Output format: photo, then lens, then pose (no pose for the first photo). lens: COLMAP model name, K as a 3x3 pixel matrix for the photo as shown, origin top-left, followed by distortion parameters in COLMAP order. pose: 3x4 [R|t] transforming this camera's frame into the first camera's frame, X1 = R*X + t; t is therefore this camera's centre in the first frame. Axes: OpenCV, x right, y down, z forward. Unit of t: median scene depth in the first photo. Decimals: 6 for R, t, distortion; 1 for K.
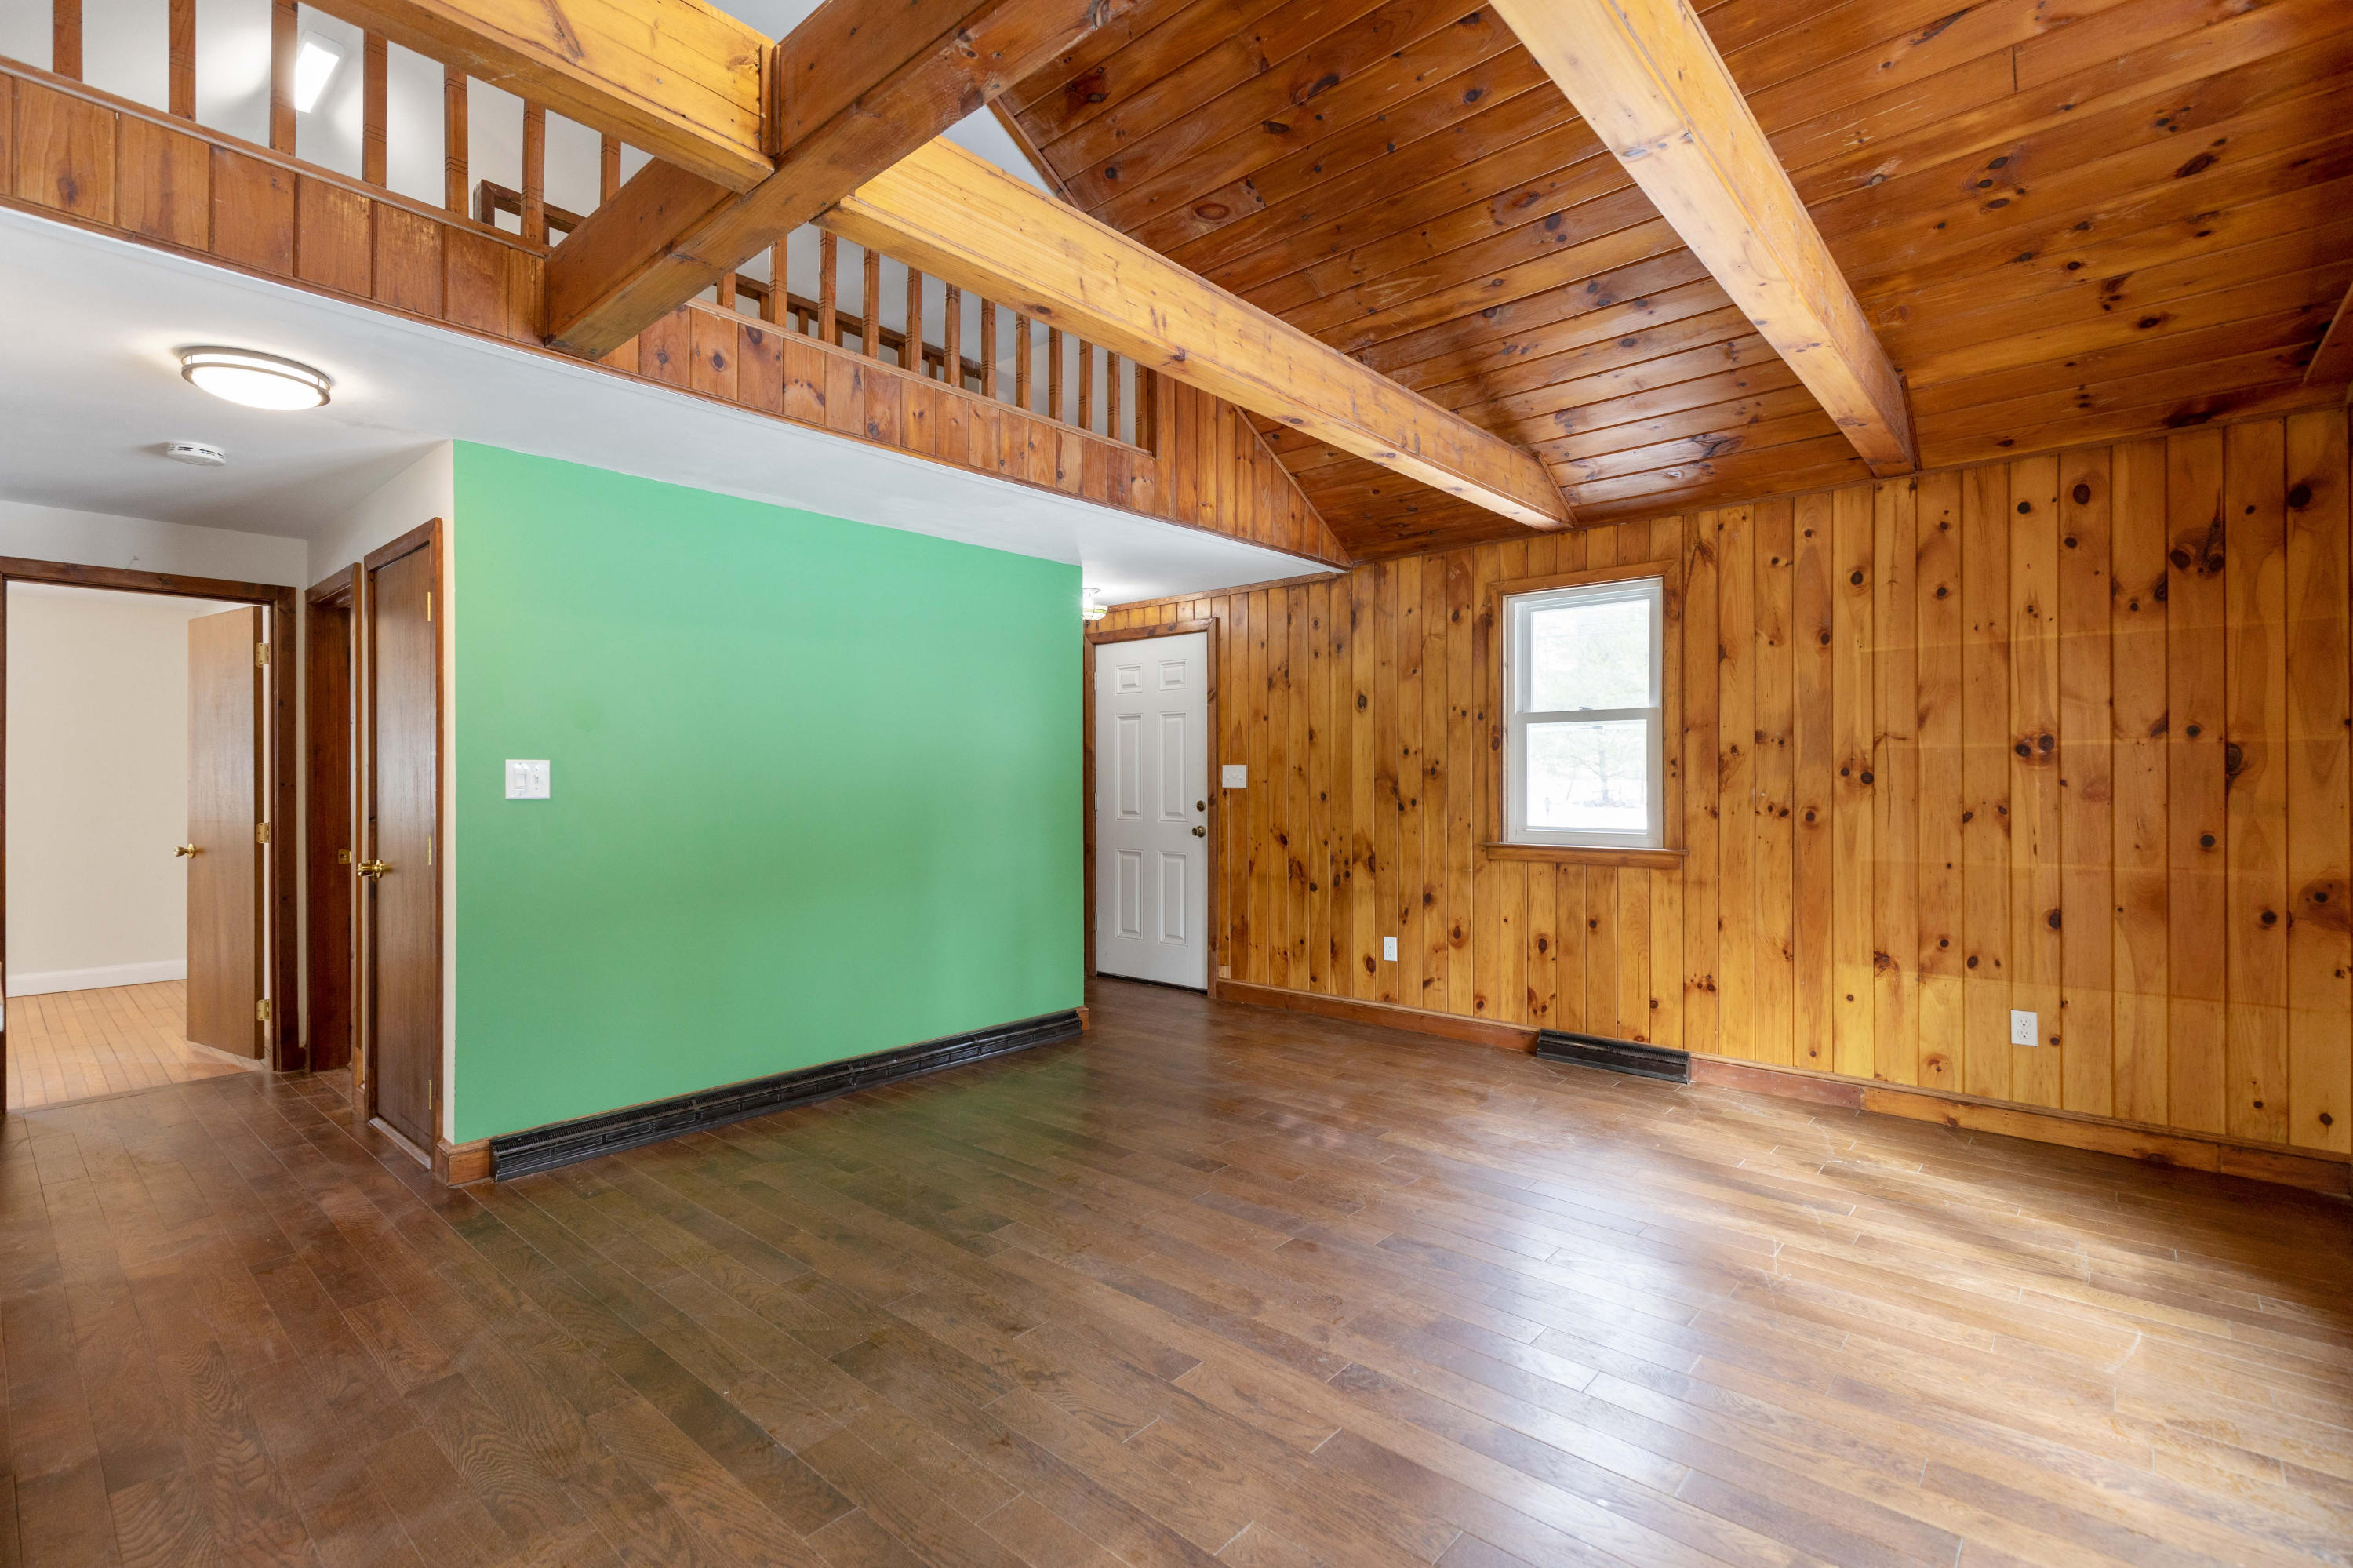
lens RADIAL K [[1060.3, 0, 1197.2], [0, 1060.3, 780.3], [0, 0, 1]] dist [0.009853, -0.002395]
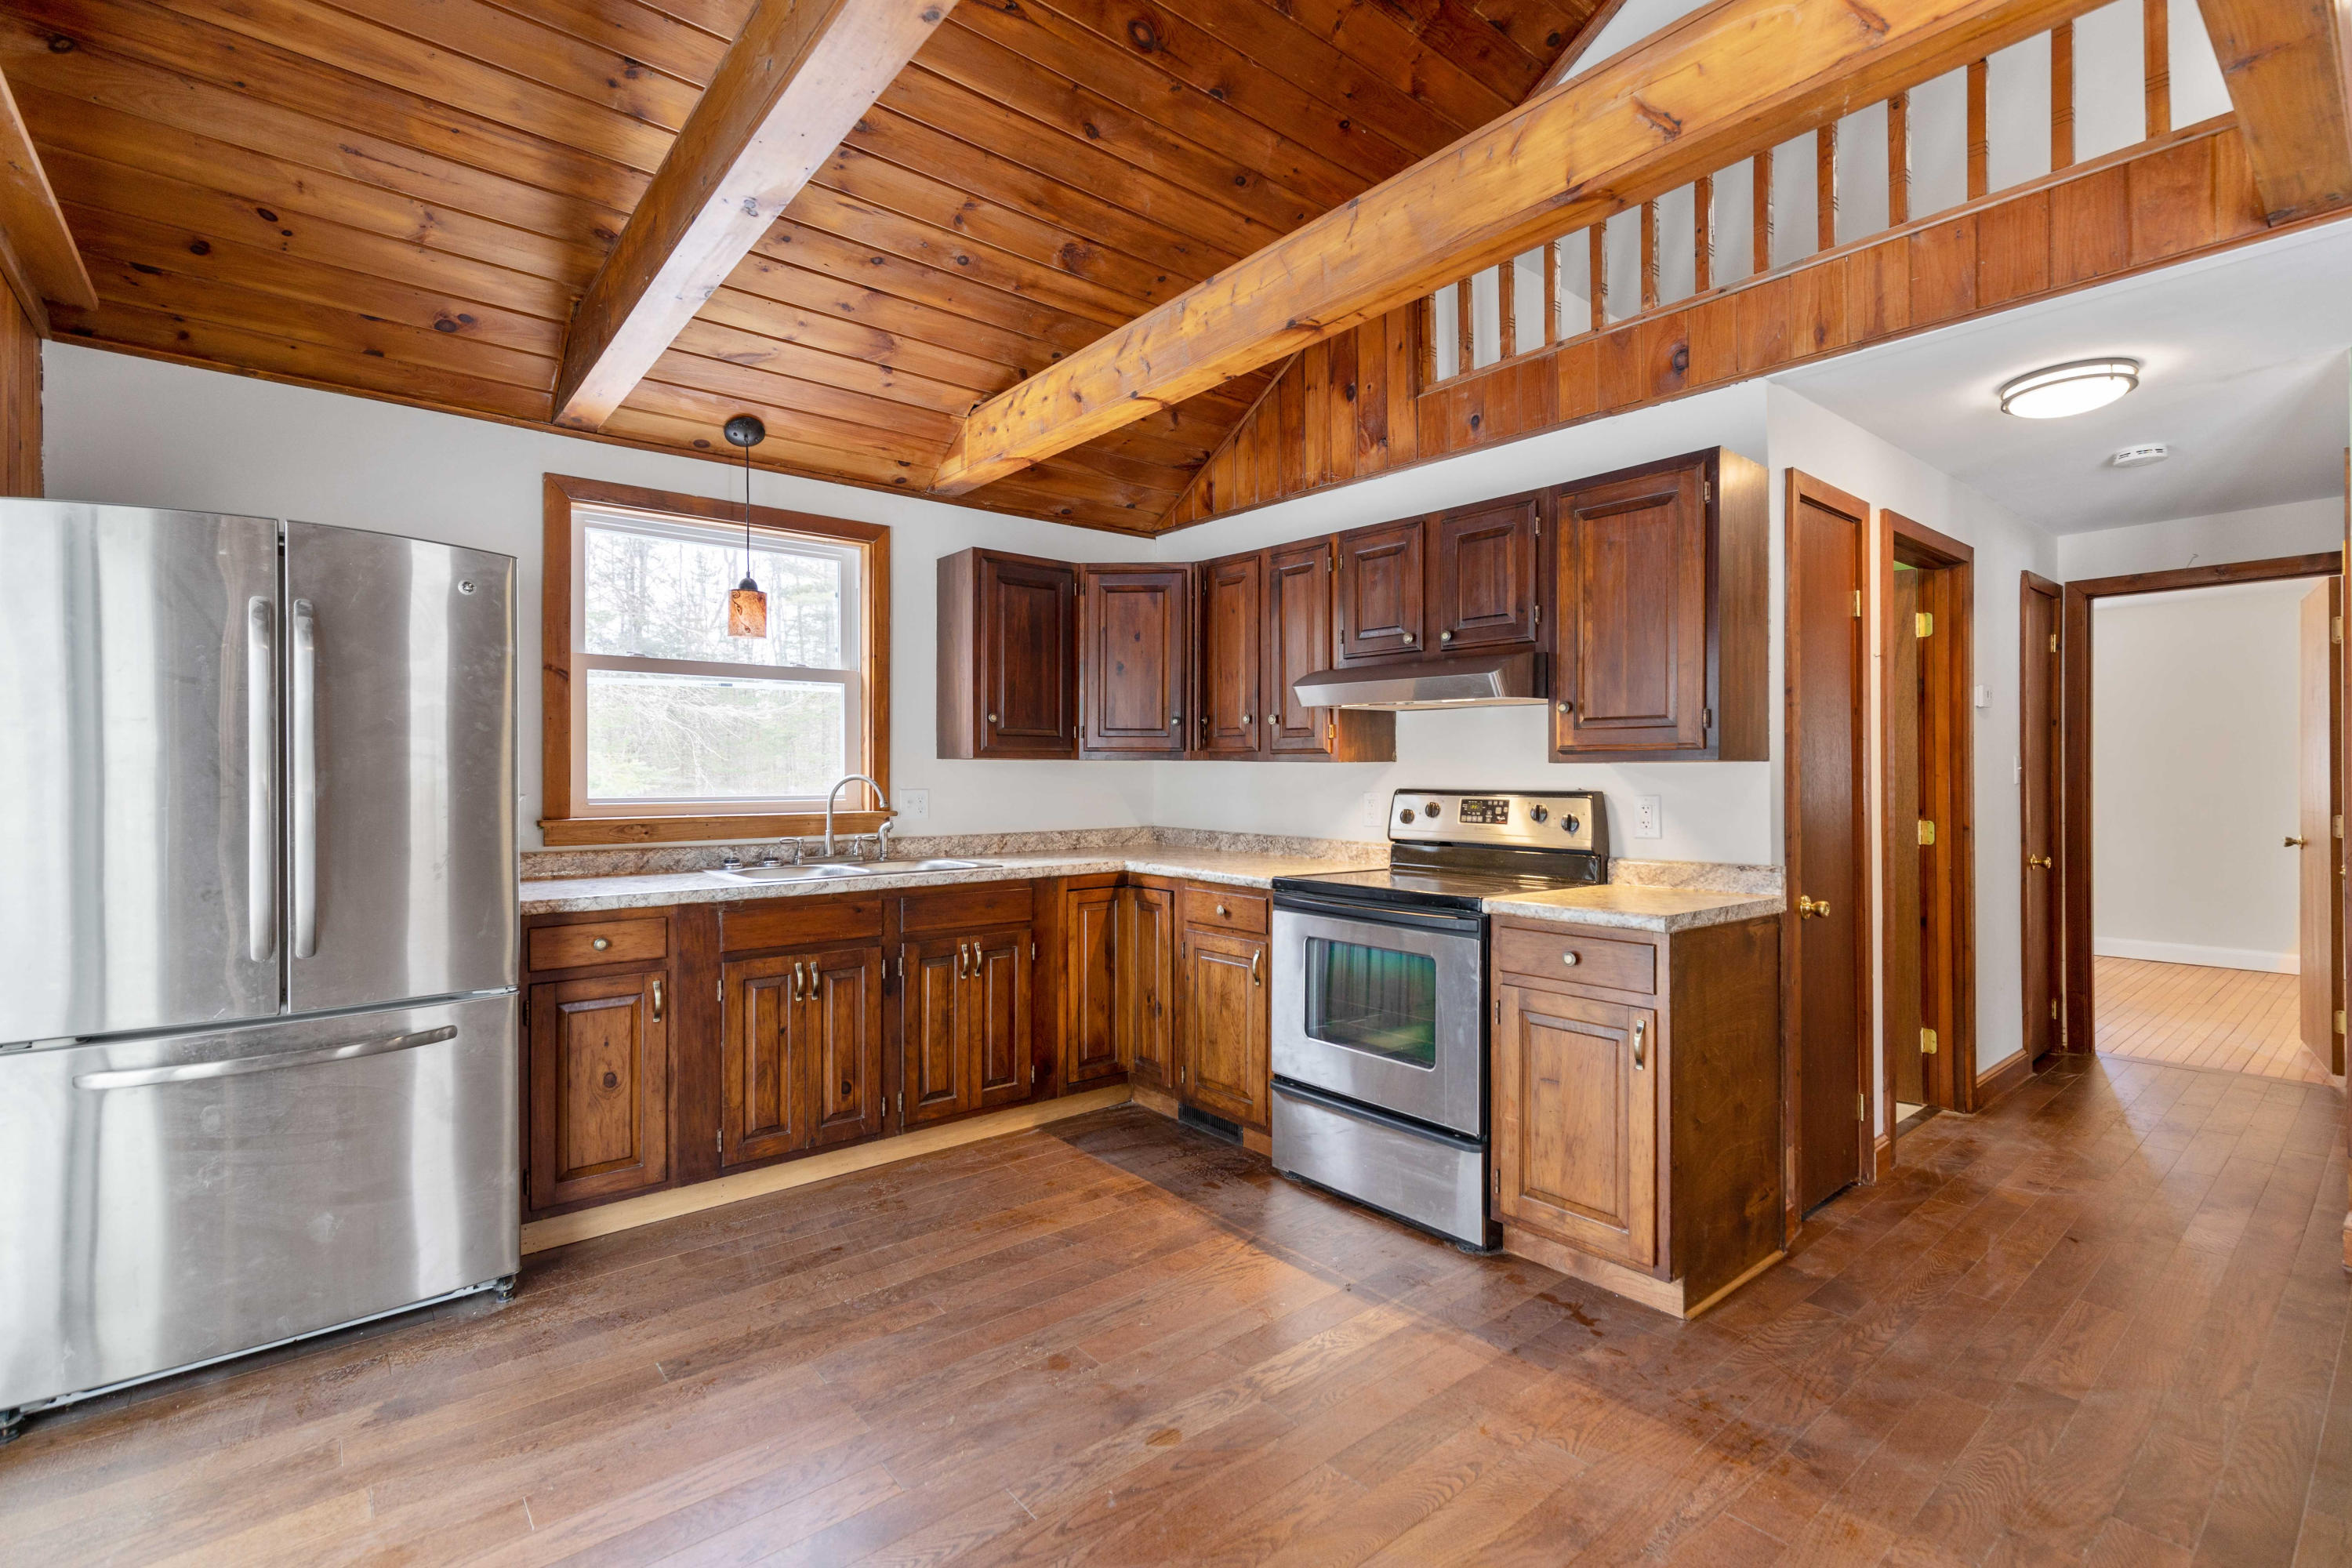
lens RADIAL K [[1059.8, 0, 1196.7], [0, 1059.8, 777.9], [0, 0, 1]] dist [0.009853, -0.002395]
pose [[-0.155764, 0.005530, -0.987779, 0.210784], [0.004646, 0.999977, 0.004865, -0.001288], [0.987783, -0.003832, -0.155786, 0.226323]]
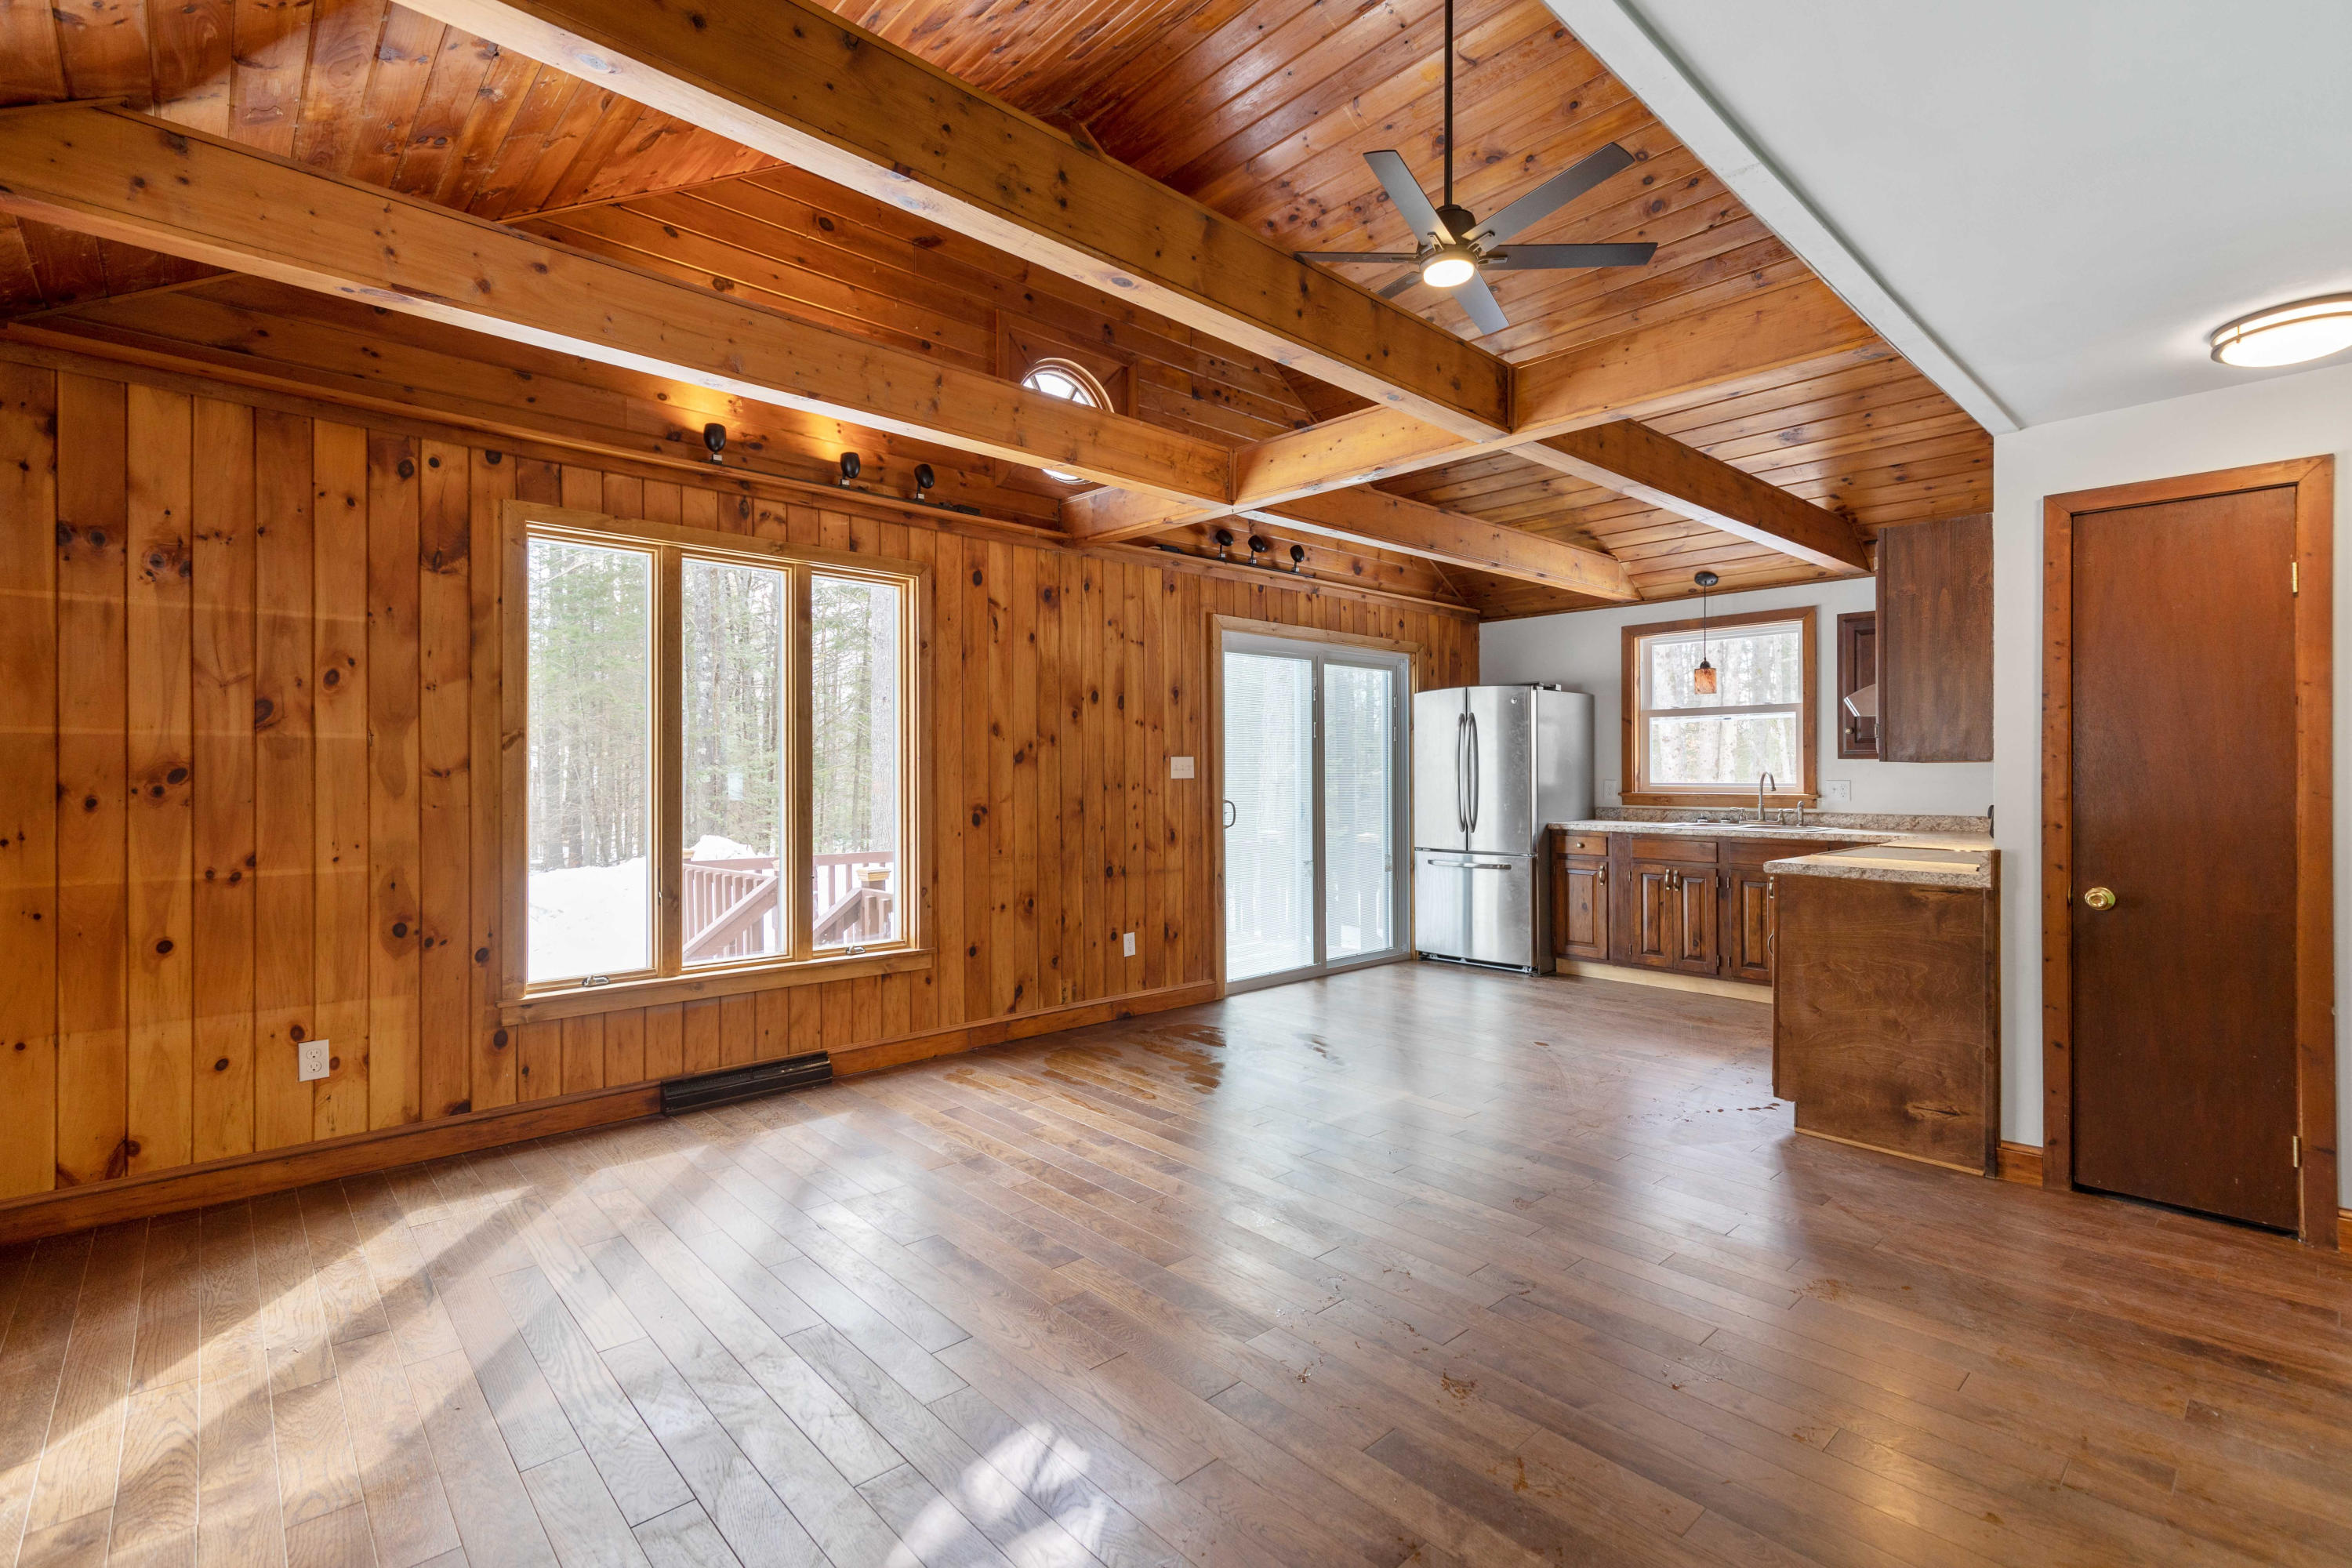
lens RADIAL K [[1059.8, 0, 1184.8], [0, 1059.8, 772.4], [0, 0, 1]] dist [0.009853, -0.002395]
pose [[-0.993541, 0.005245, 0.113354, -0.022160], [0.004941, 0.999983, -0.002956, 0.002398], [-0.113367, -0.002376, -0.993550, 1.427153]]
